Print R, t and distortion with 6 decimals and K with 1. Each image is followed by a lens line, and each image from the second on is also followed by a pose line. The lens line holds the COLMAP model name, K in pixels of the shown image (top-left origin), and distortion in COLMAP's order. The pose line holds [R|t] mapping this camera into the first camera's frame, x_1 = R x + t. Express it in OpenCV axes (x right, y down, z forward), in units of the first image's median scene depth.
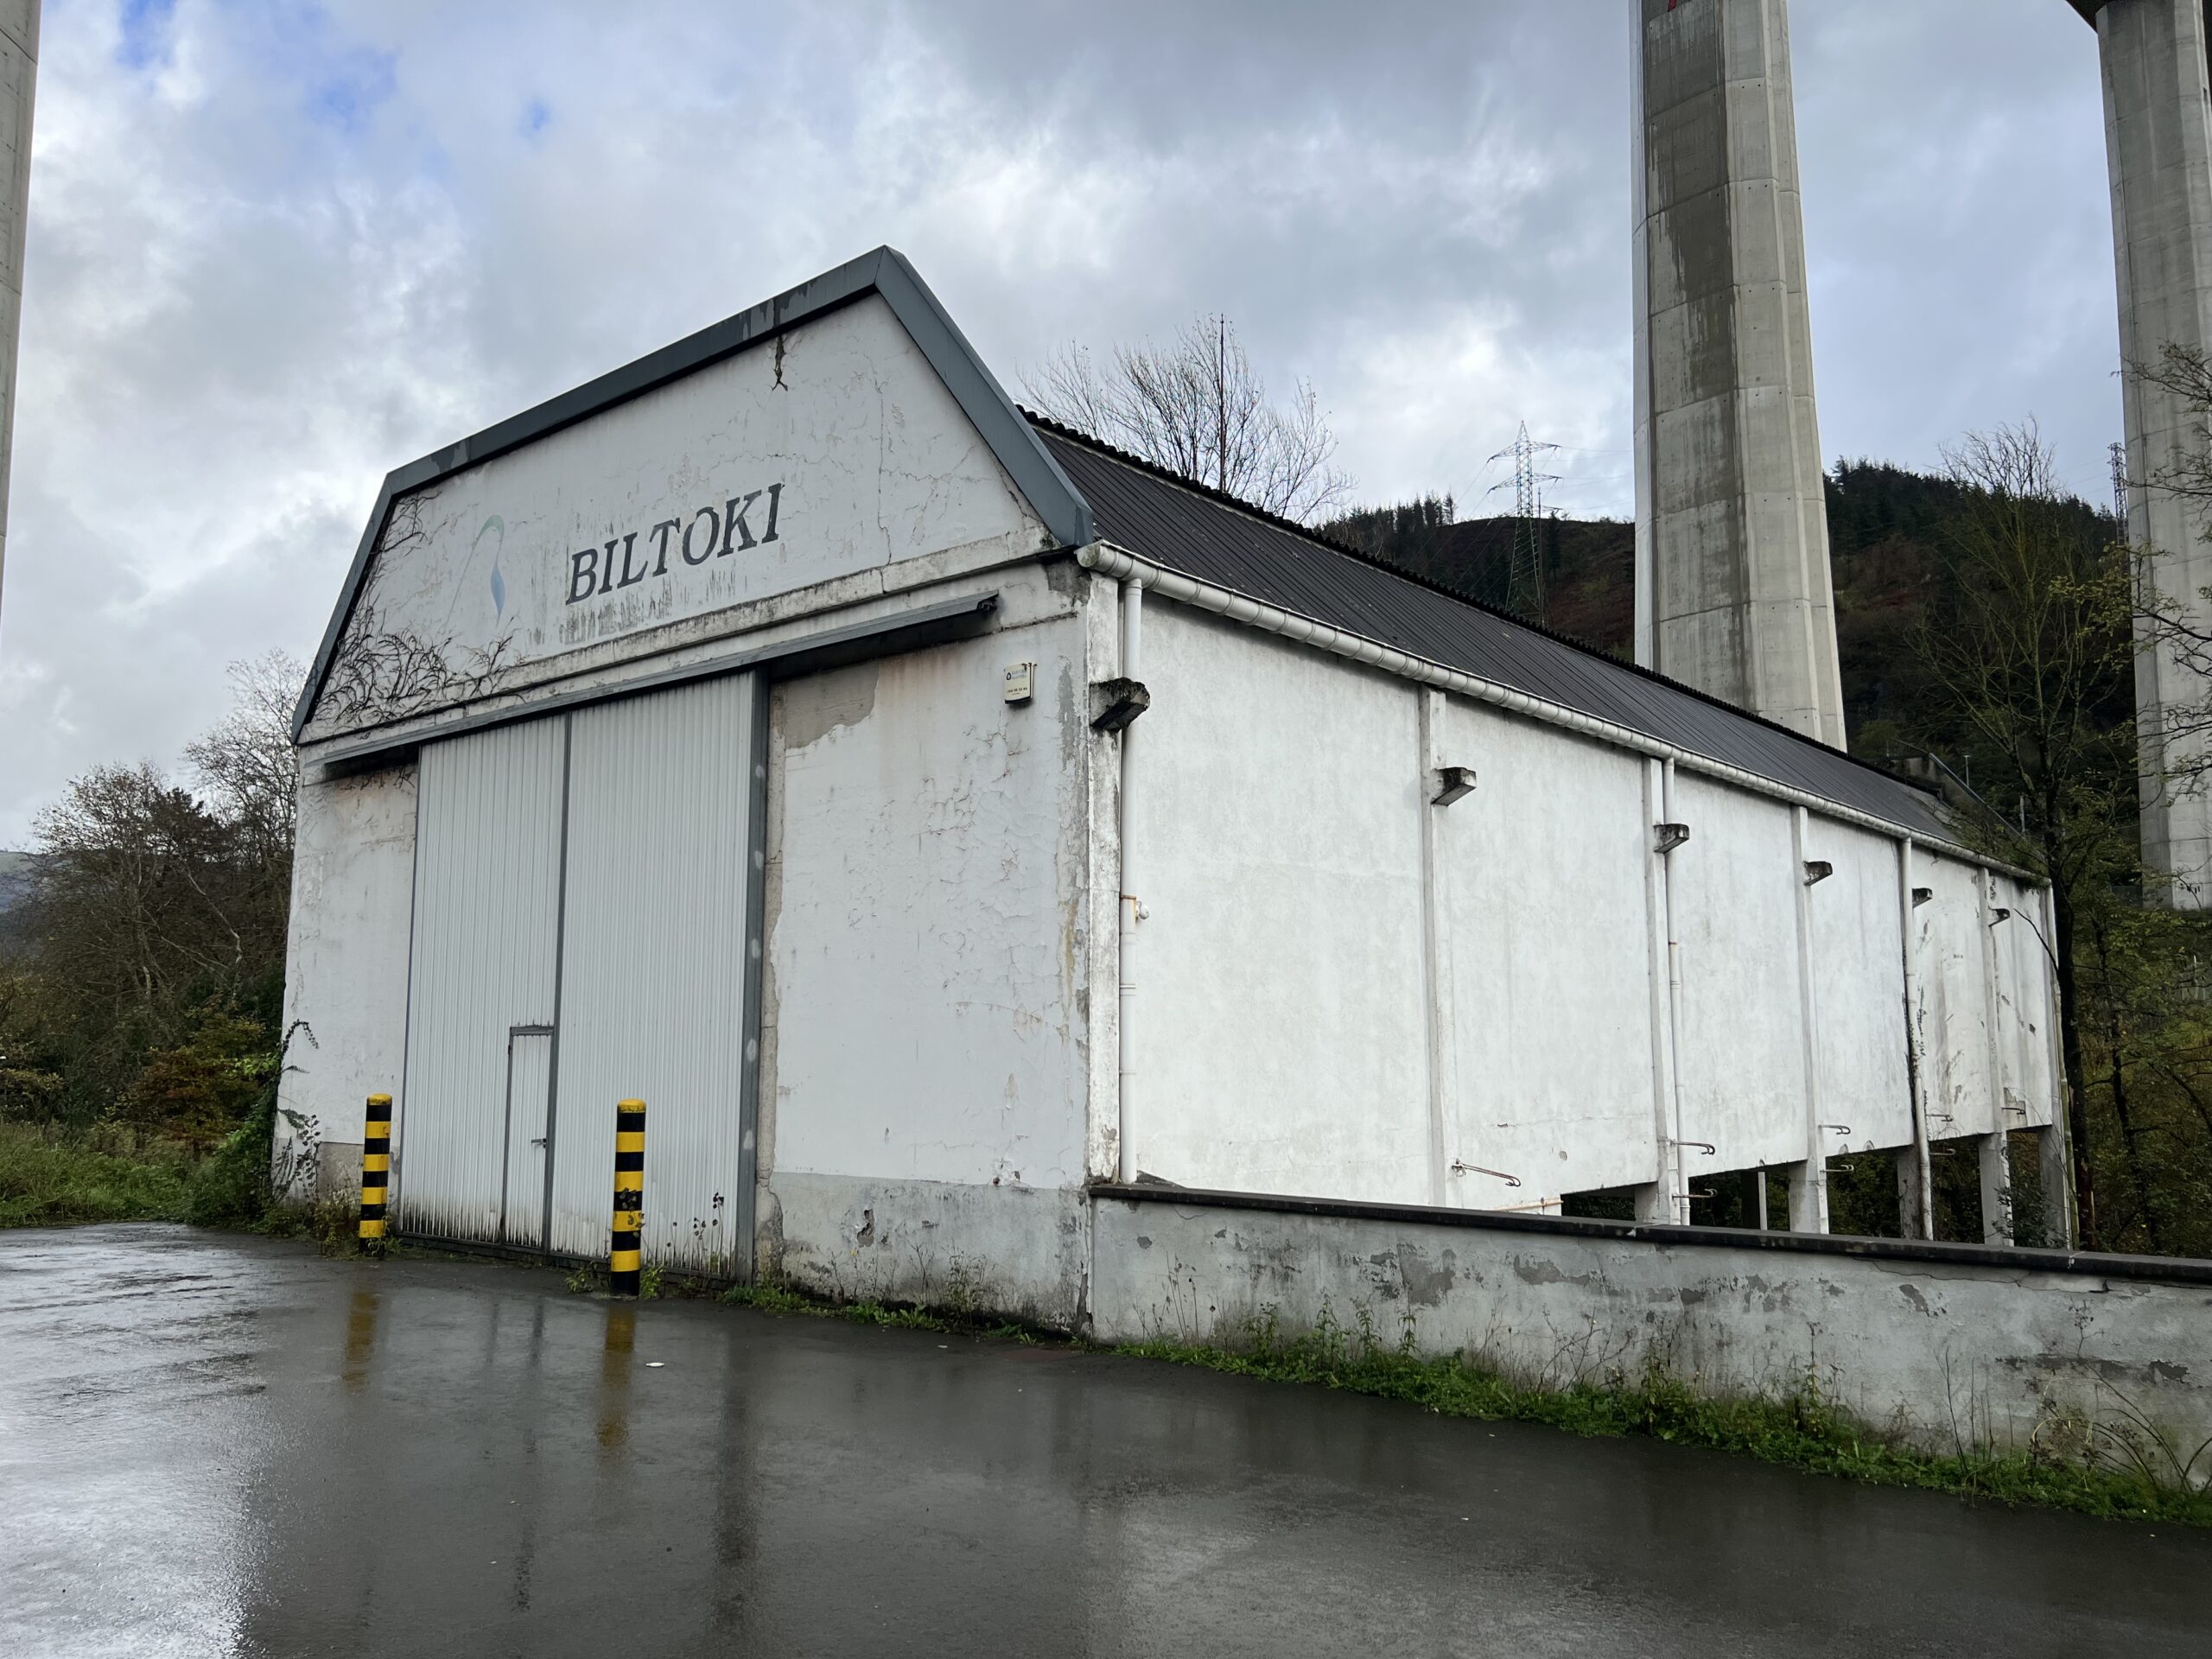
lens RADIAL K [[1658.1, 0, 1089.6], [0, 1658.1, 834.9], [0, 0, 1]] dist [0.054449, -0.057948]
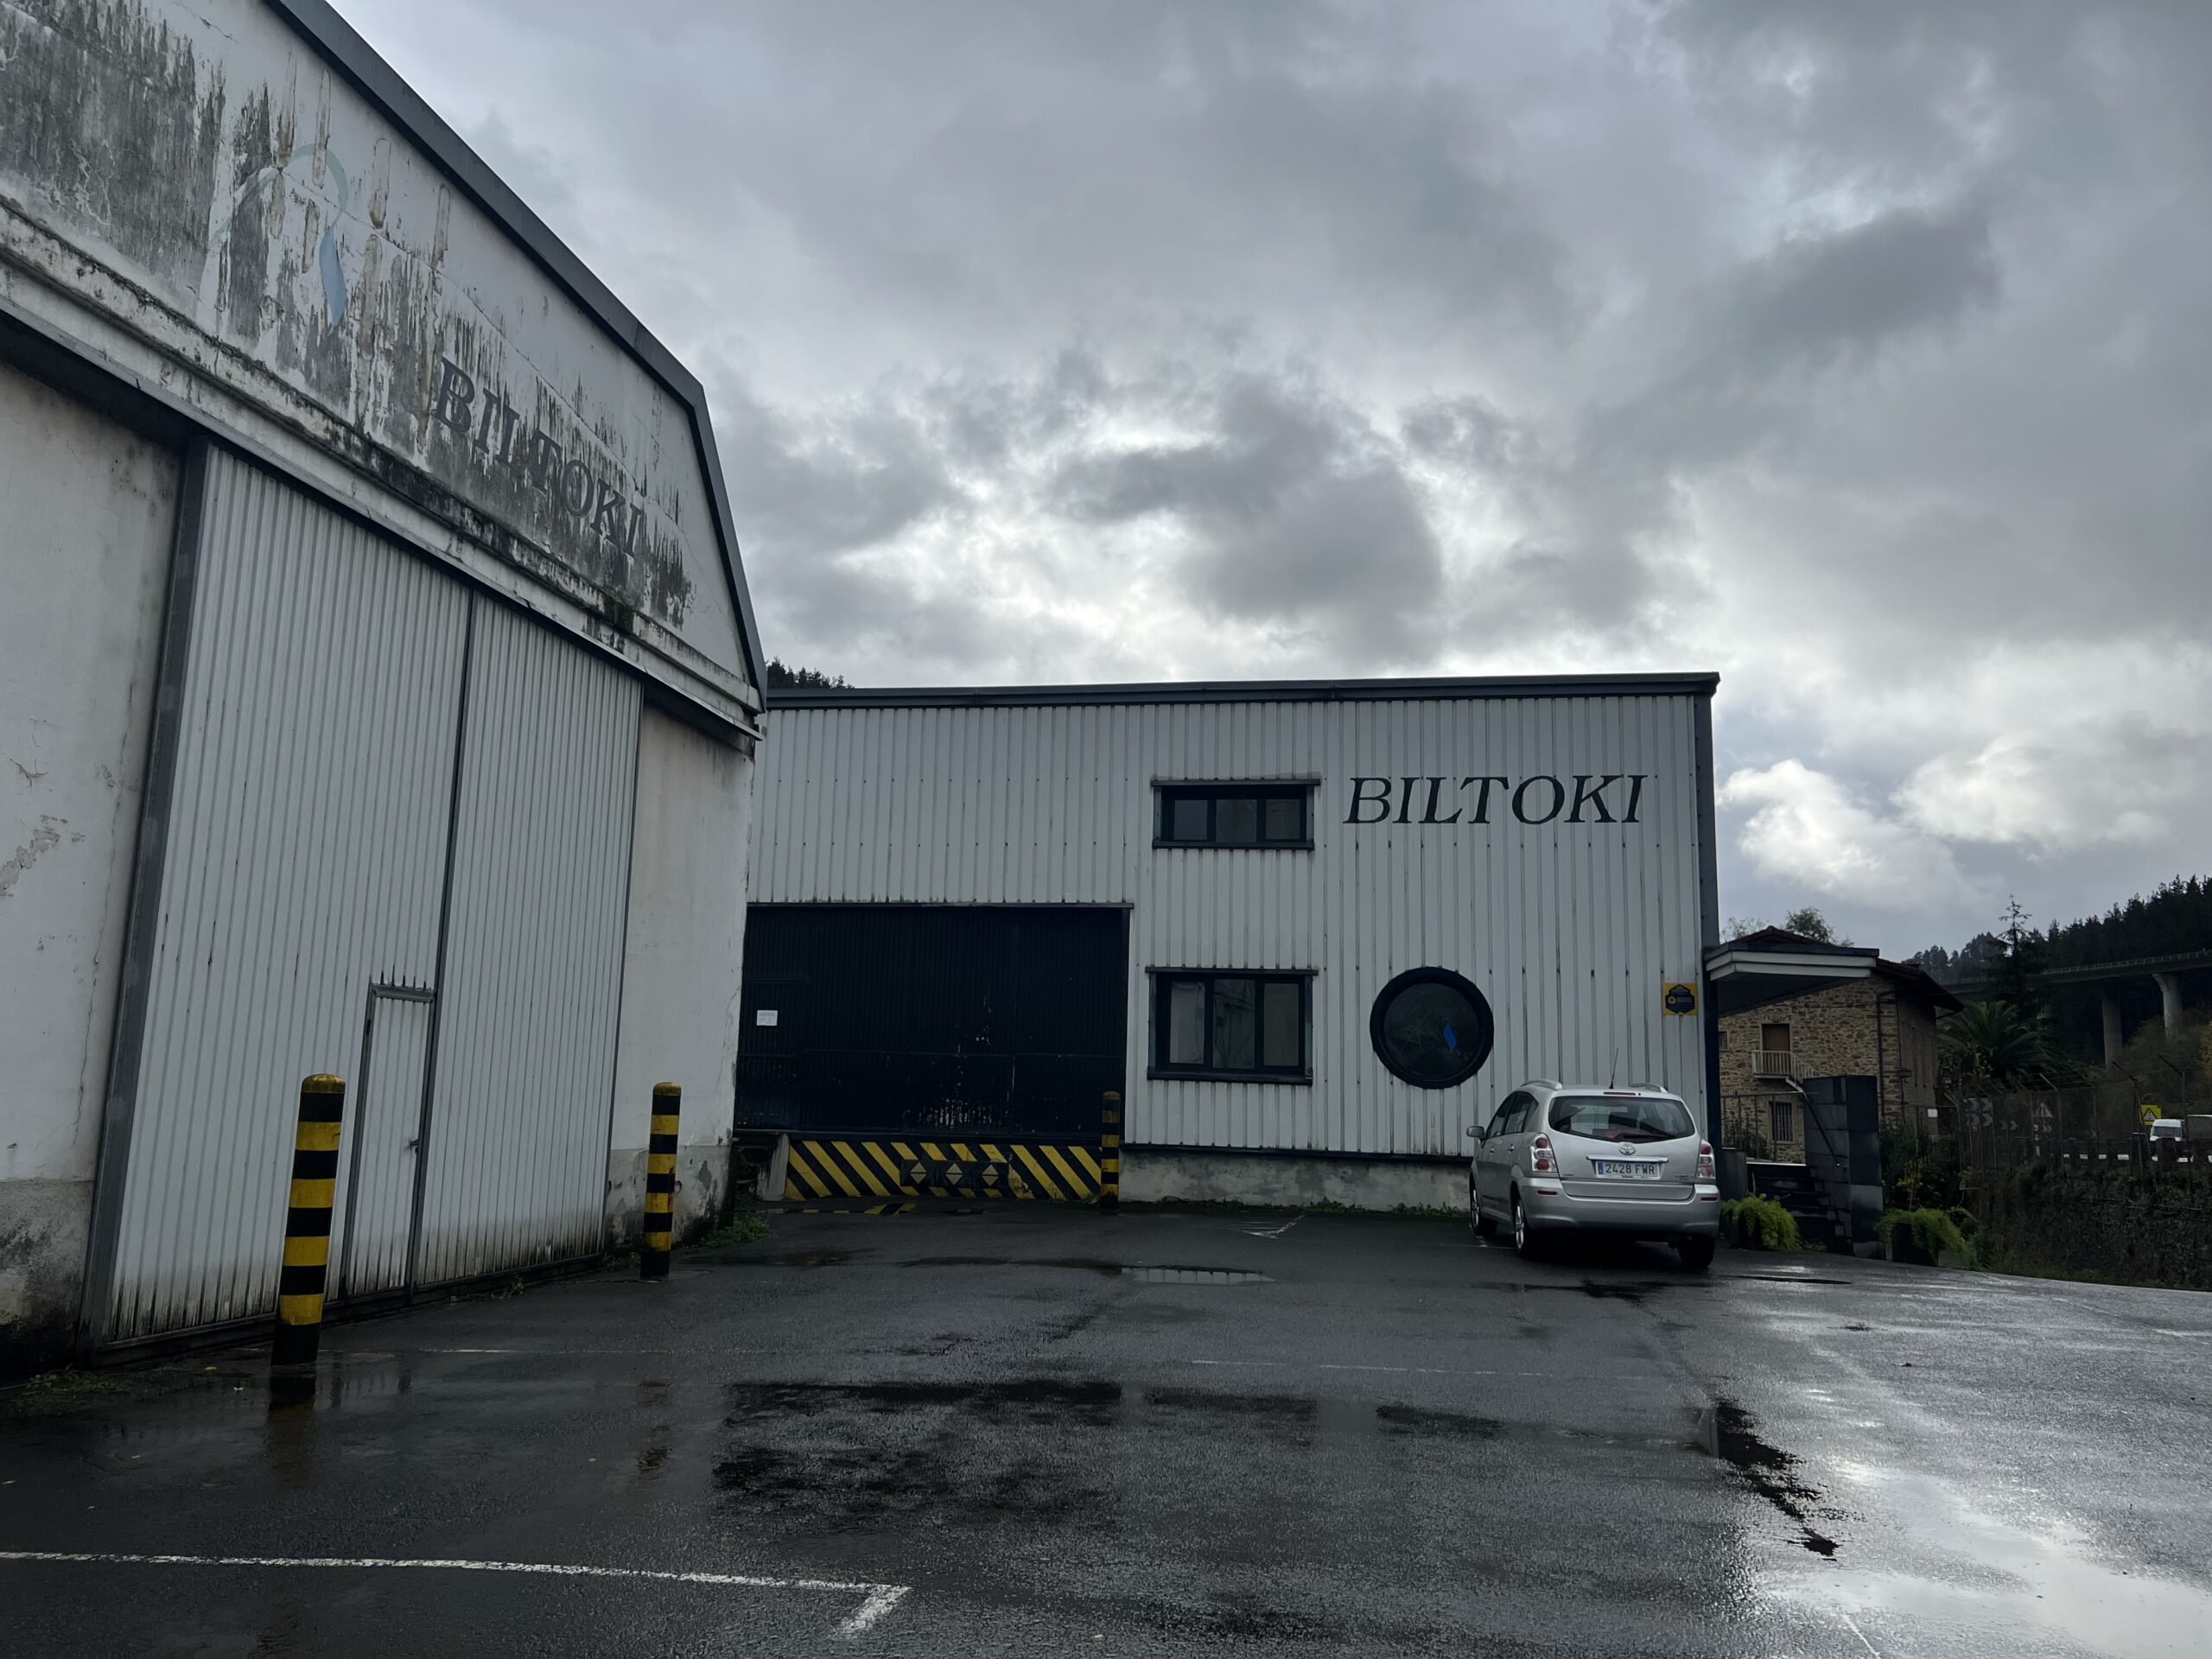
lens RADIAL K [[1658.1, 0, 1117.2], [0, 1658.1, 821.3], [0, 0, 1]] dist [0.054449, -0.057948]
pose [[-0.515920, 0.126615, 0.847228, -1.118646], [-0.137206, 0.964034, -0.227623, 0.167855], [-0.845578, -0.233680, -0.479992, 1.101657]]
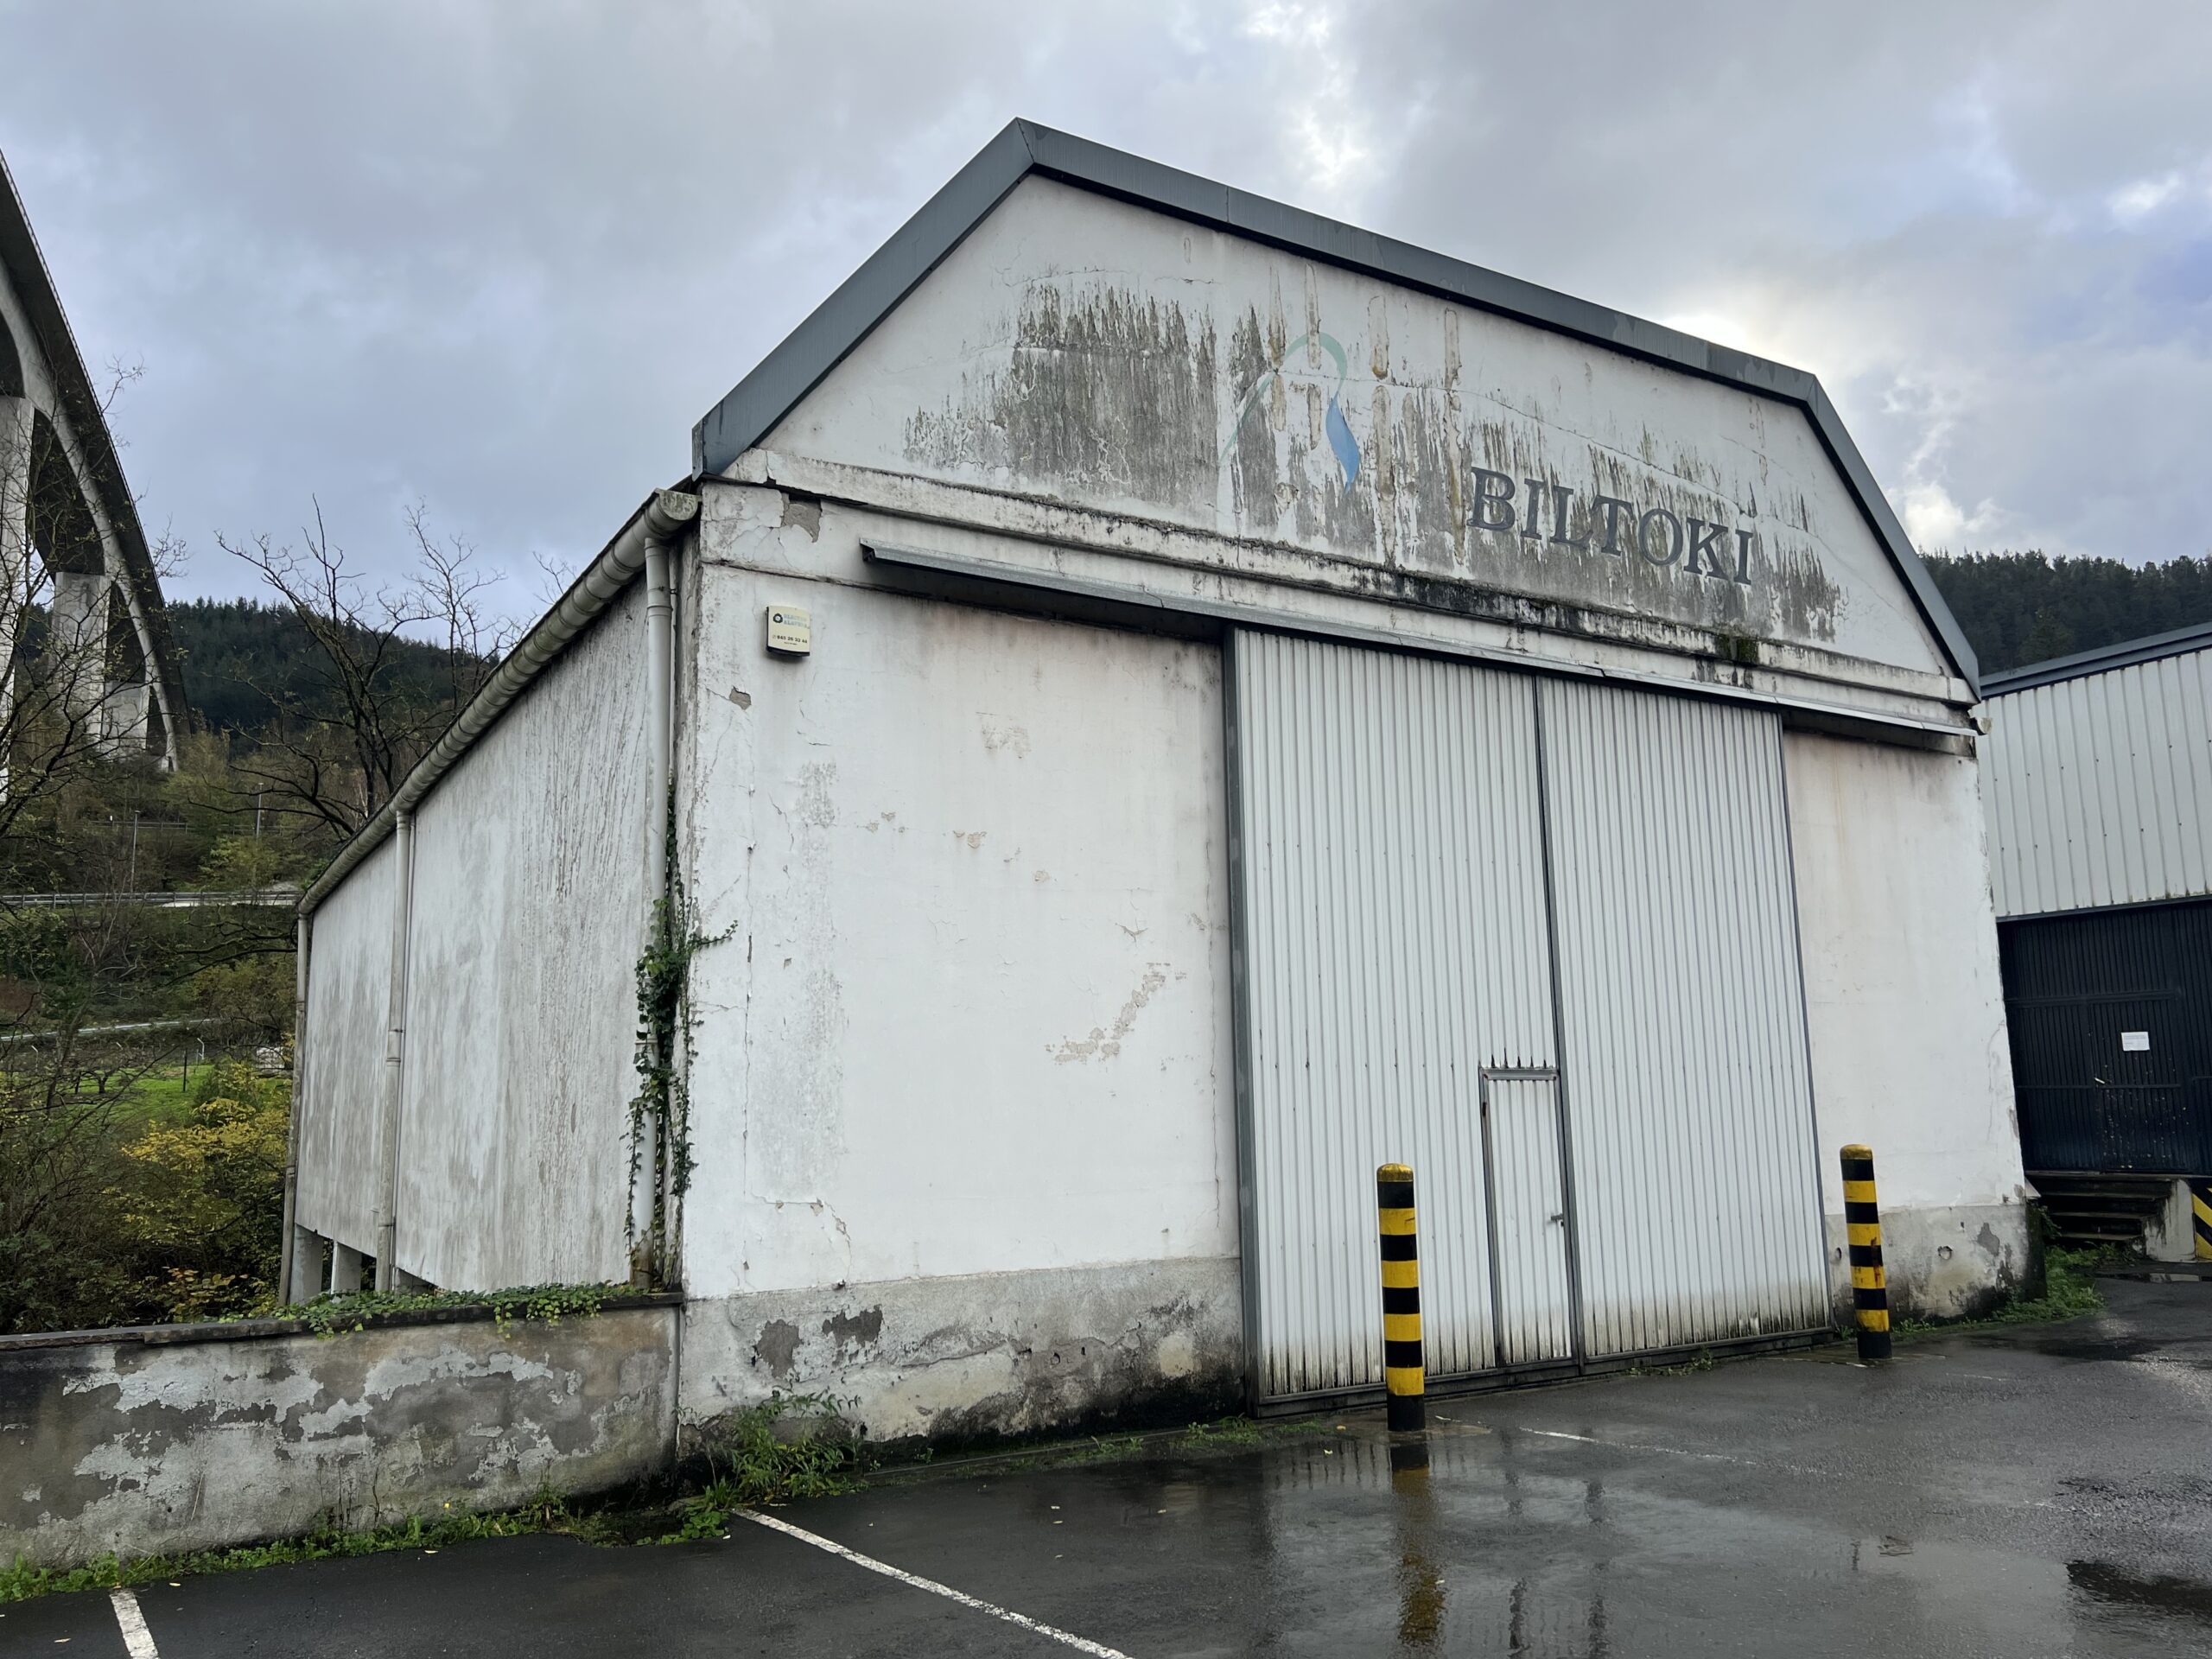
lens RADIAL K [[1658.1, 0, 1100.3], [0, 1658.1, 836.6], [0, 0, 1]] dist [0.054449, -0.057948]
pose [[0.309178, 0.148709, 0.939305, -1.122471], [-0.104686, 0.987018, -0.121804, 0.122768], [-0.945225, -0.060673, 0.320732, 0.941427]]
